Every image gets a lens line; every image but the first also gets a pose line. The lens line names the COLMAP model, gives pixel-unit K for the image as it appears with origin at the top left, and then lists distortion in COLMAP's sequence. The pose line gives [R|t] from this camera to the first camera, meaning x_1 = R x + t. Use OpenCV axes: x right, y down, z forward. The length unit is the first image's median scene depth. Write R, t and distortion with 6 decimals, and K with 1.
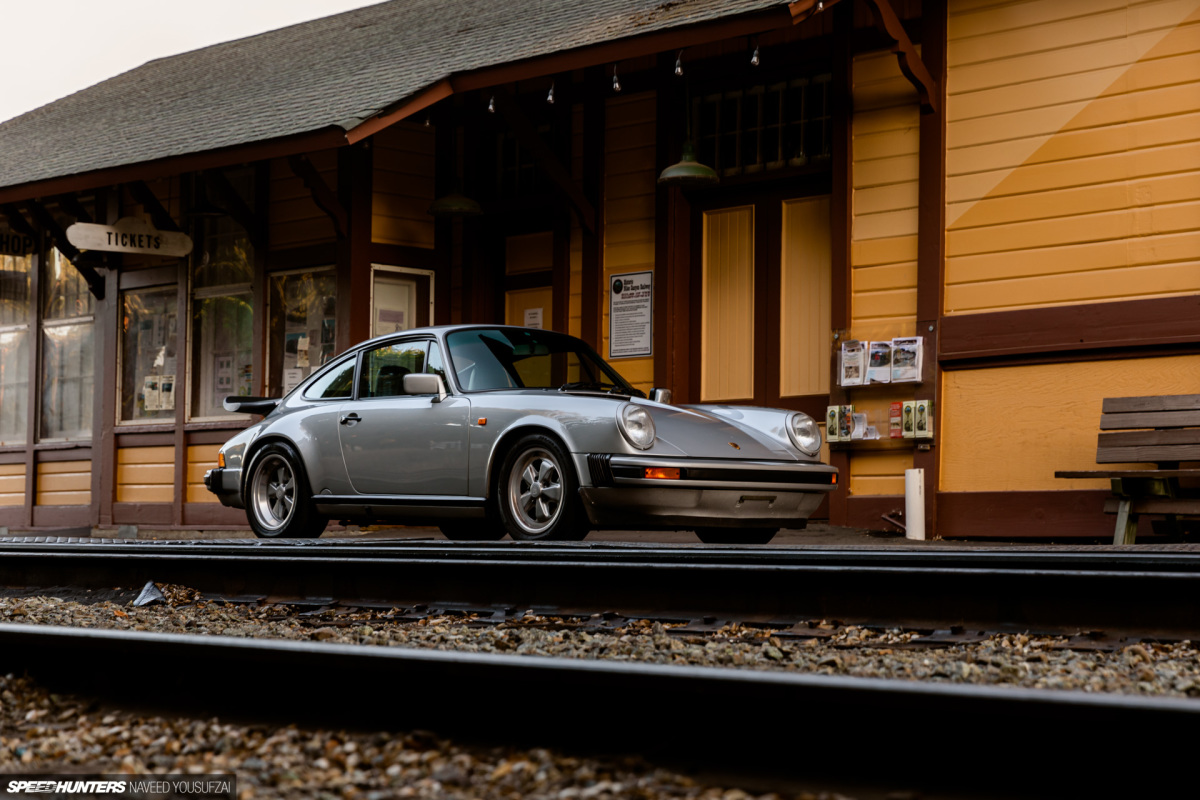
lens RADIAL K [[2532.9, 0, 605.5], [0, 2532.9, 402.7], [0, 0, 1]] dist [0.061607, 0.000000]
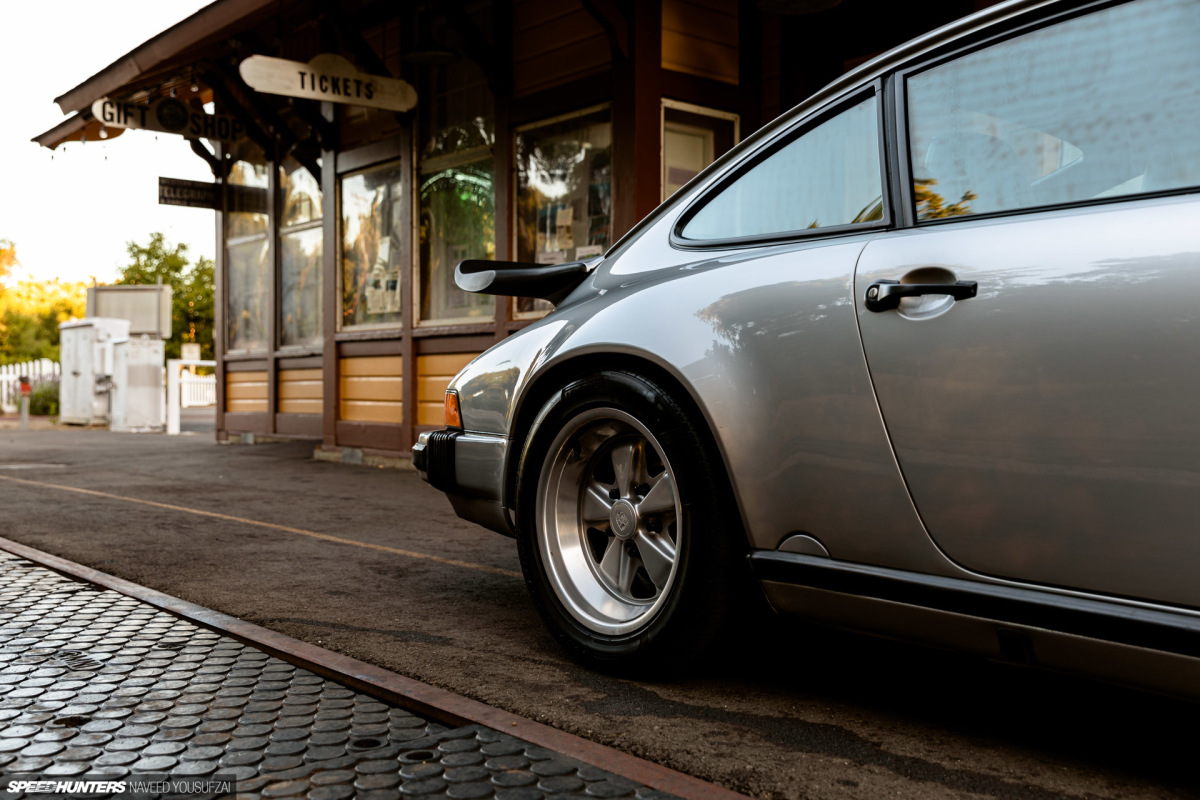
lens RADIAL K [[1230.1, 0, 595.1], [0, 1230.1, 390.8], [0, 0, 1]] dist [-0.006466, 0.000000]
pose [[0.999021, -0.011842, -0.042620, -0.090617], [0.014295, 0.998230, 0.057723, 0.006297], [0.041861, -0.058276, 0.997422, 0.606962]]
